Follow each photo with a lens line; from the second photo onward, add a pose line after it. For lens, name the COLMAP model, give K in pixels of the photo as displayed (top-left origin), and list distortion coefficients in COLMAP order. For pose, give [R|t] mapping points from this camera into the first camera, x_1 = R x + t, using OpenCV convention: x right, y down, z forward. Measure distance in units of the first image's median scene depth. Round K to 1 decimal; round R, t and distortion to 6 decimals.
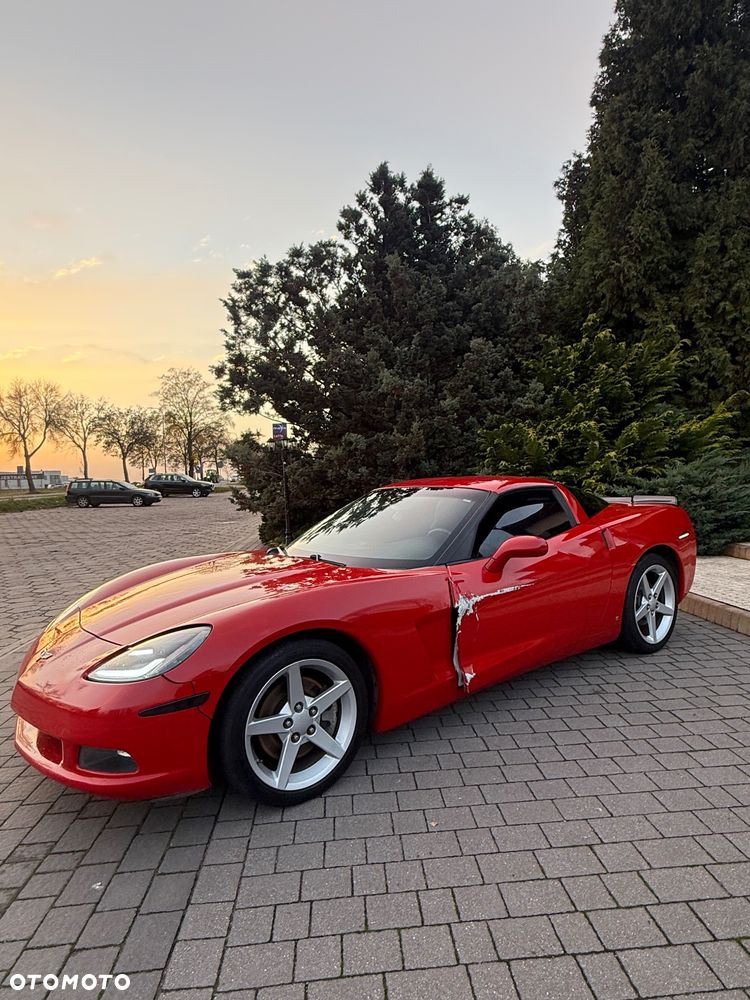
lens RADIAL K [[600.1, 0, 375.2], [0, 600.1, 493.2], [0, 0, 1]] dist [-0.003184, 0.000701]
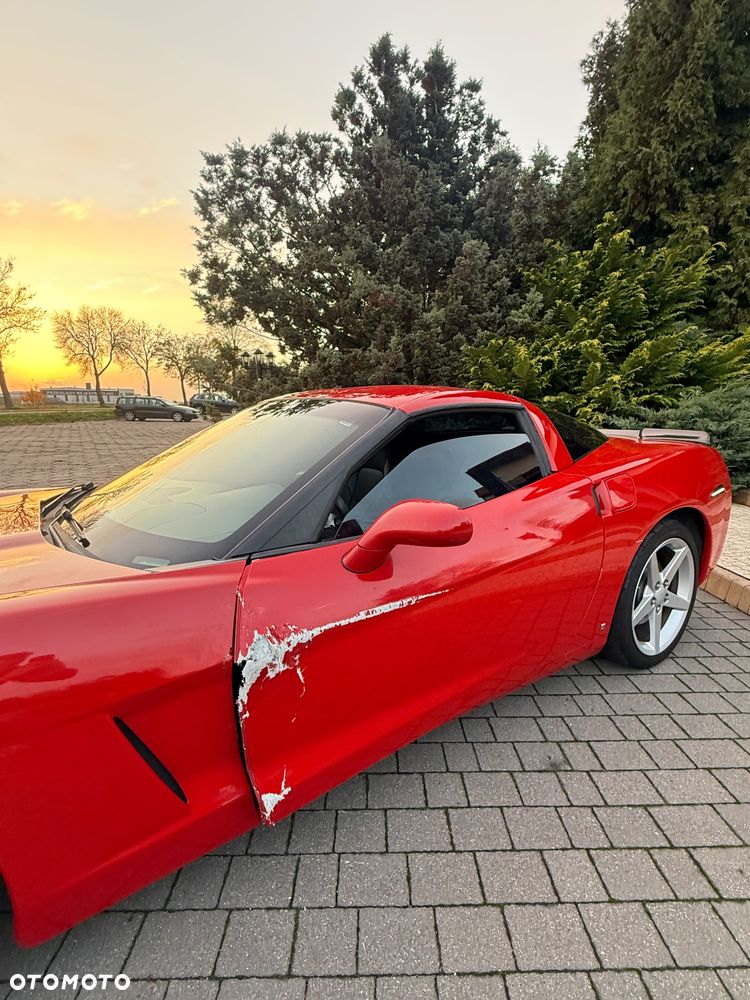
lens RADIAL K [[508.1, 0, 375.0], [0, 508.1, 500.0], [0, 0, 1]] dist [0.000552, -0.000500]
pose [[0.998120, 0.045474, -0.041089, 0.075488], [-0.038389, 0.986494, 0.159238, 0.002381], [0.047776, -0.157361, 0.986385, 0.201484]]
